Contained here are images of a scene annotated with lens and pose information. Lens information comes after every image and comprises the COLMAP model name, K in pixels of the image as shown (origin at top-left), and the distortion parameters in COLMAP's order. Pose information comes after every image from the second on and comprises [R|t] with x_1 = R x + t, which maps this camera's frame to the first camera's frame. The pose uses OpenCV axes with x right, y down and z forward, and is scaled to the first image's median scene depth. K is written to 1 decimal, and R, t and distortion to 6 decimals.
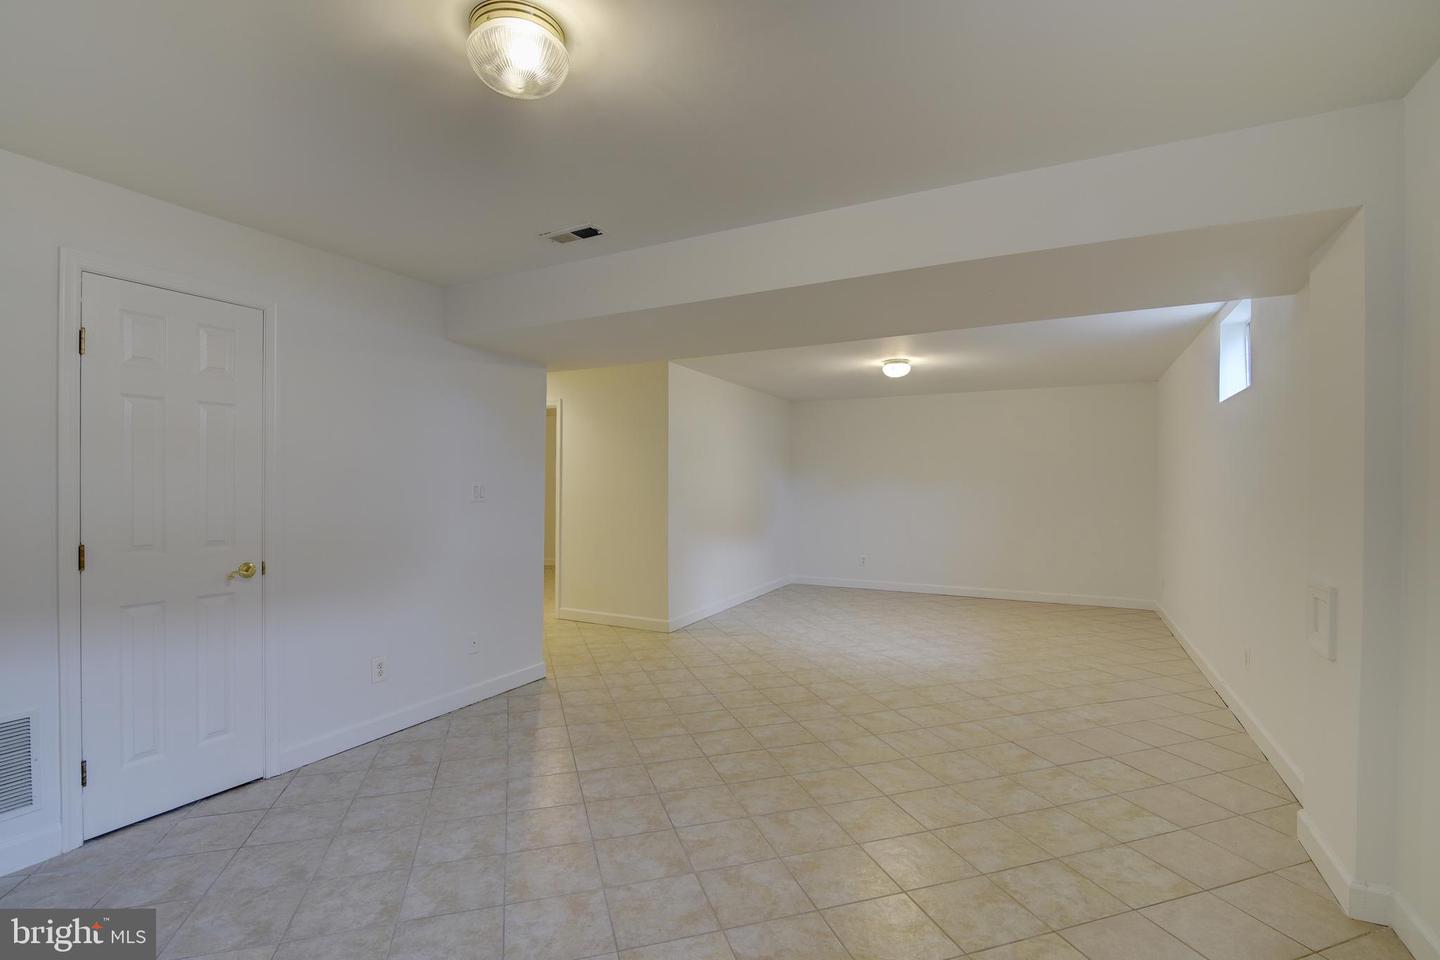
lens RADIAL K [[671.5, 0, 724.4], [0, 671.5, 488.5], [0, 0, 1]] dist [-0.019392, 0.001894]
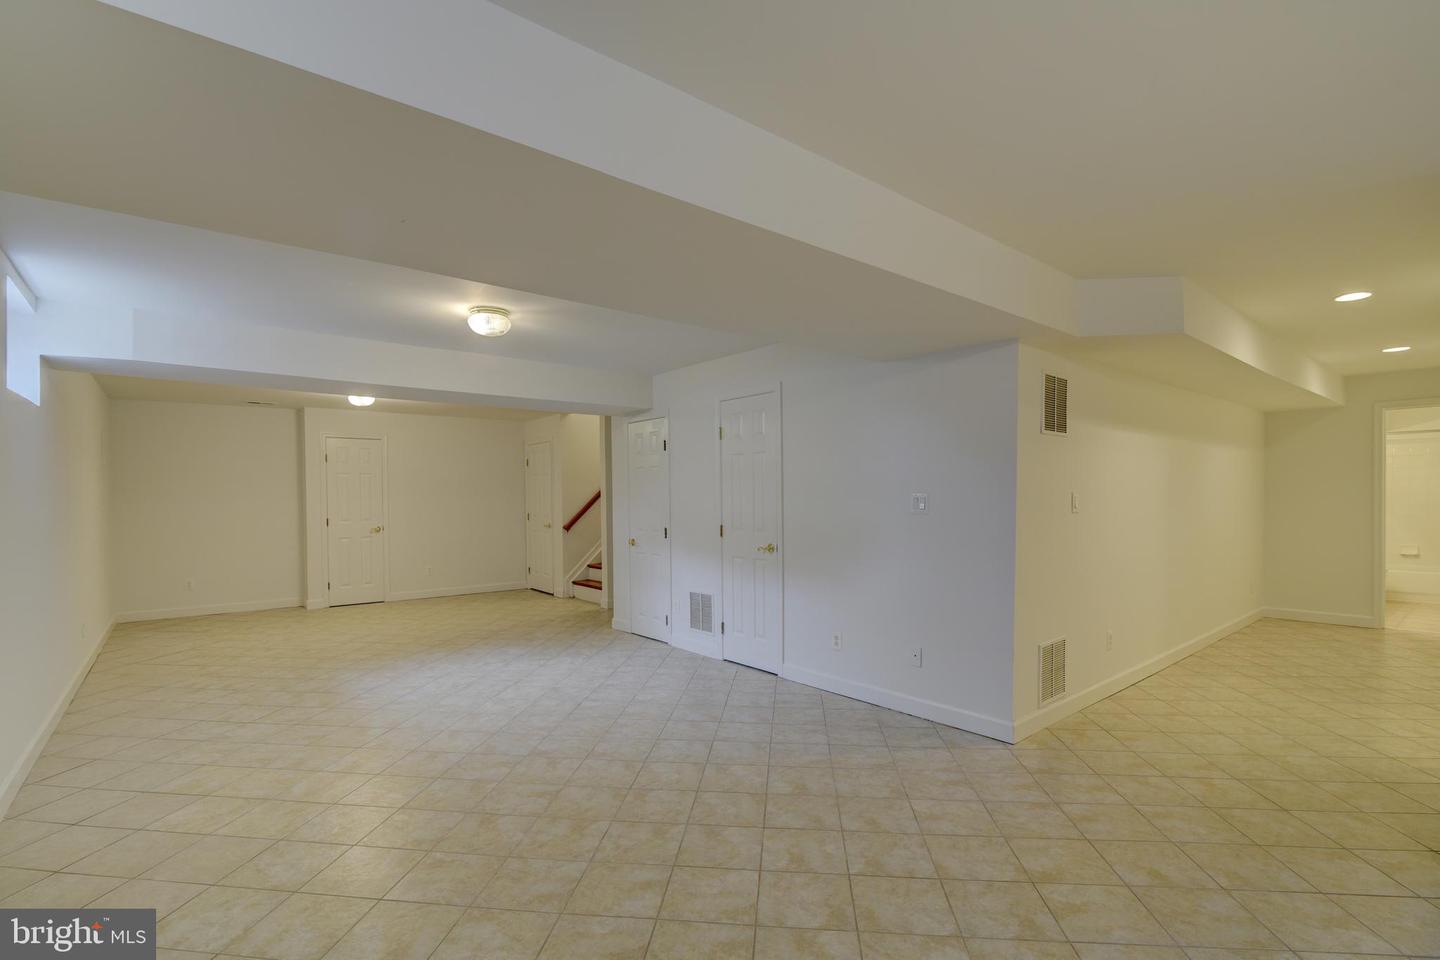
lens RADIAL K [[671.5, 0, 717.0], [0, 671.5, 507.2], [0, 0, 1]] dist [-0.019392, 0.001894]
pose [[-0.415040, 0.015181, -0.909677, 0.857823], [0.003517, 0.999880, 0.015082, -0.007679], [0.909796, 0.003060, -0.415043, 1.508490]]
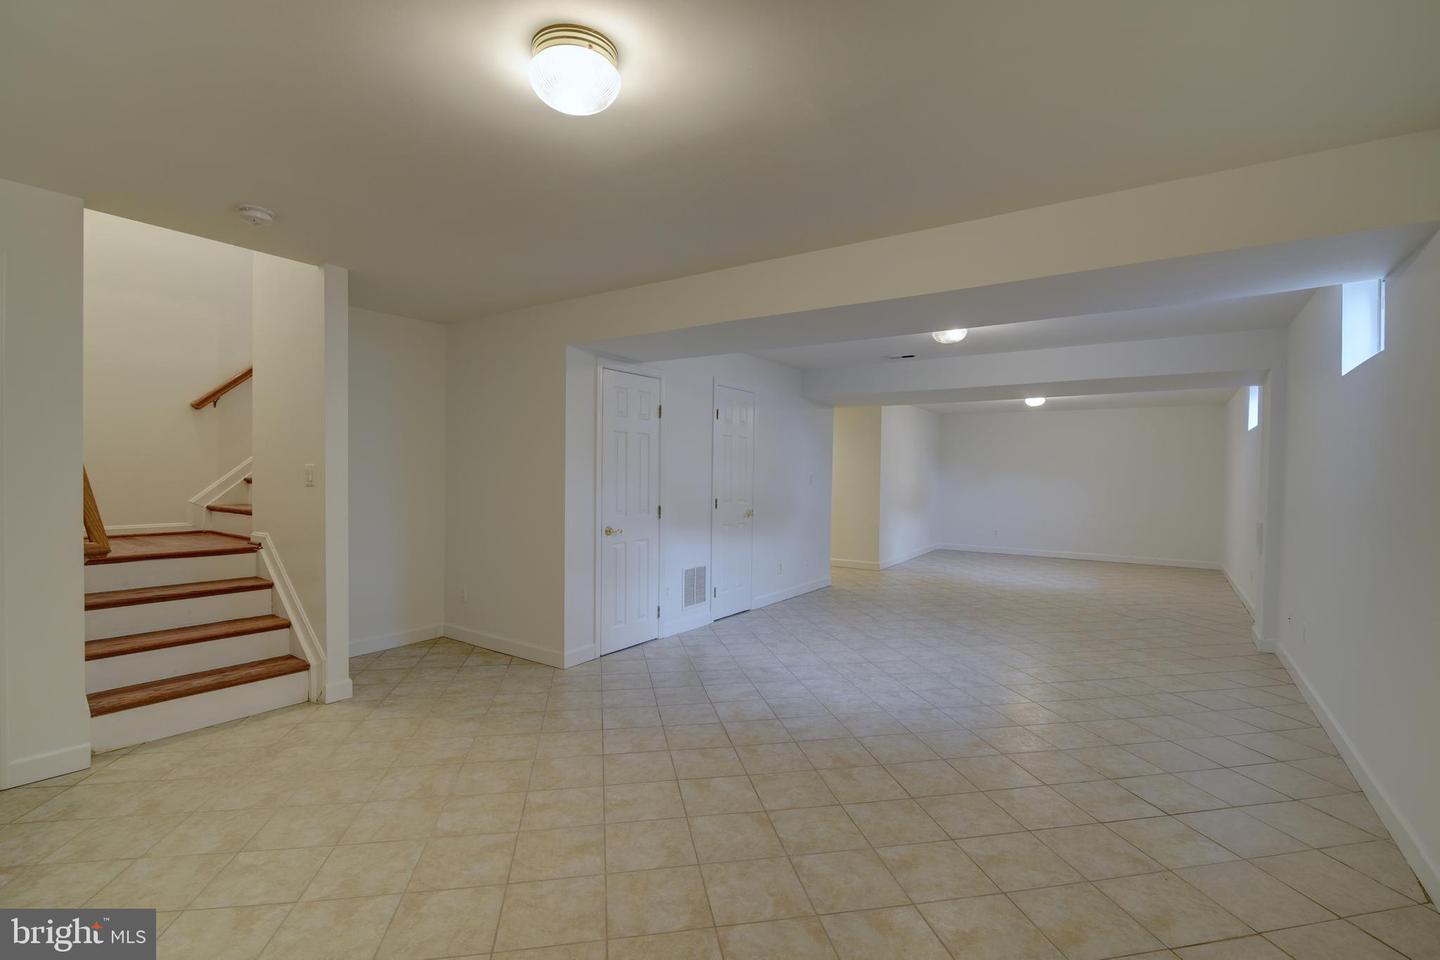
lens RADIAL K [[671.5, 0, 718.1], [0, 671.5, 486.7], [0, 0, 1]] dist [-0.019392, 0.001894]
pose [[0.992583, 0.013407, -0.120824, -0.521988], [-0.011877, 0.999840, 0.013374, 0.007592], [0.120984, -0.011840, 0.992584, -1.140318]]
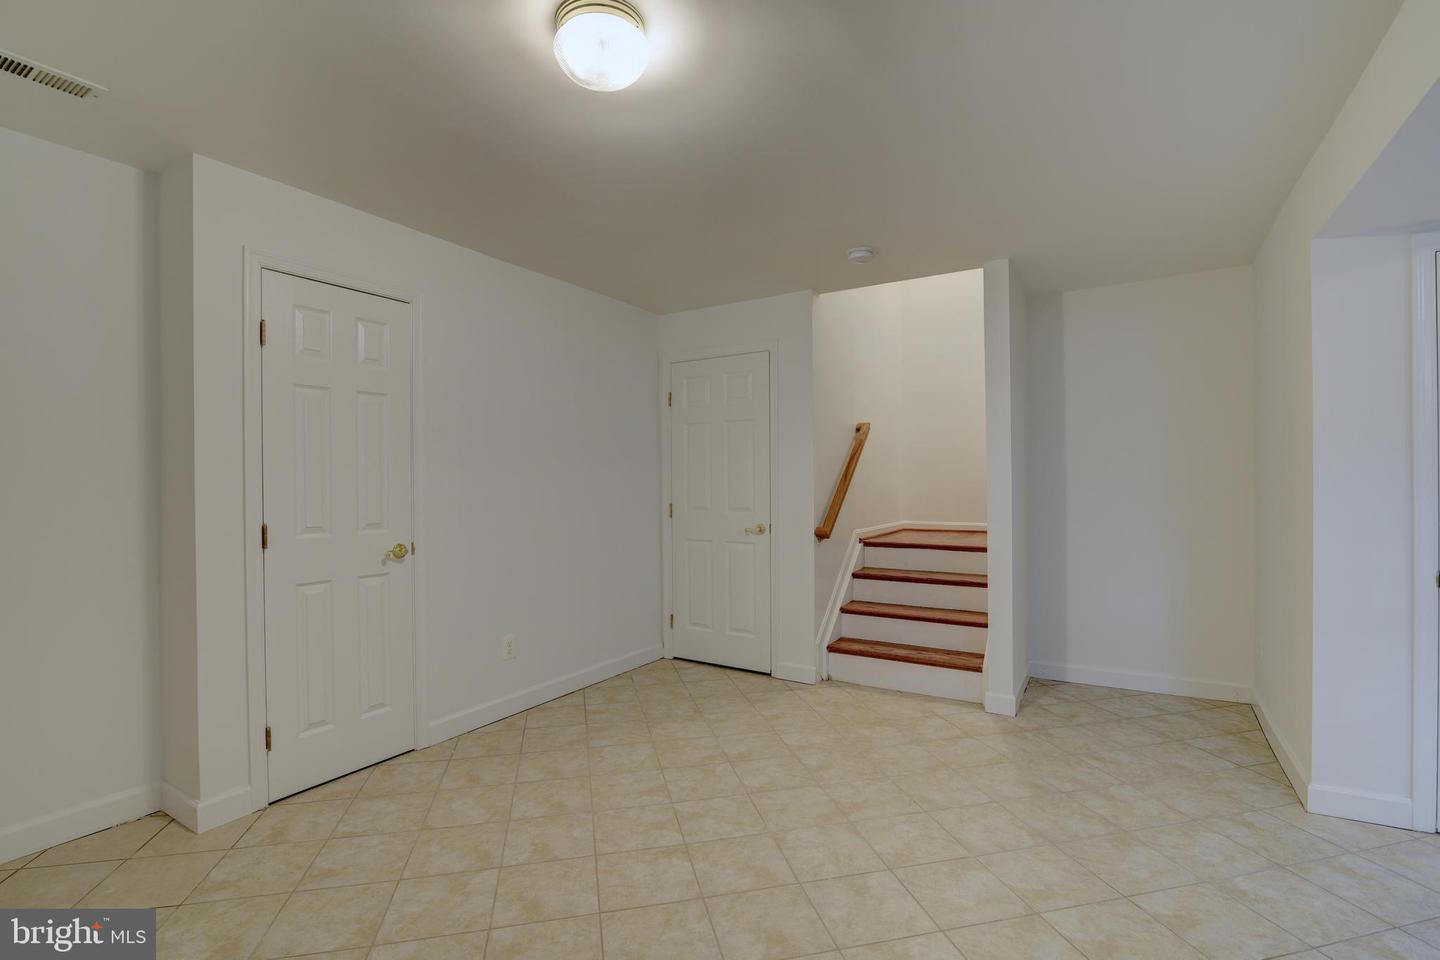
lens RADIAL K [[671.5, 0, 724.7], [0, 671.5, 485.9], [0, 0, 1]] dist [-0.019392, 0.001894]
pose [[-0.091699, 0.004398, -0.995777, -0.153546], [0.001601, 0.999990, 0.004269, 0.021719], [0.995785, -0.001203, -0.091705, -0.381537]]
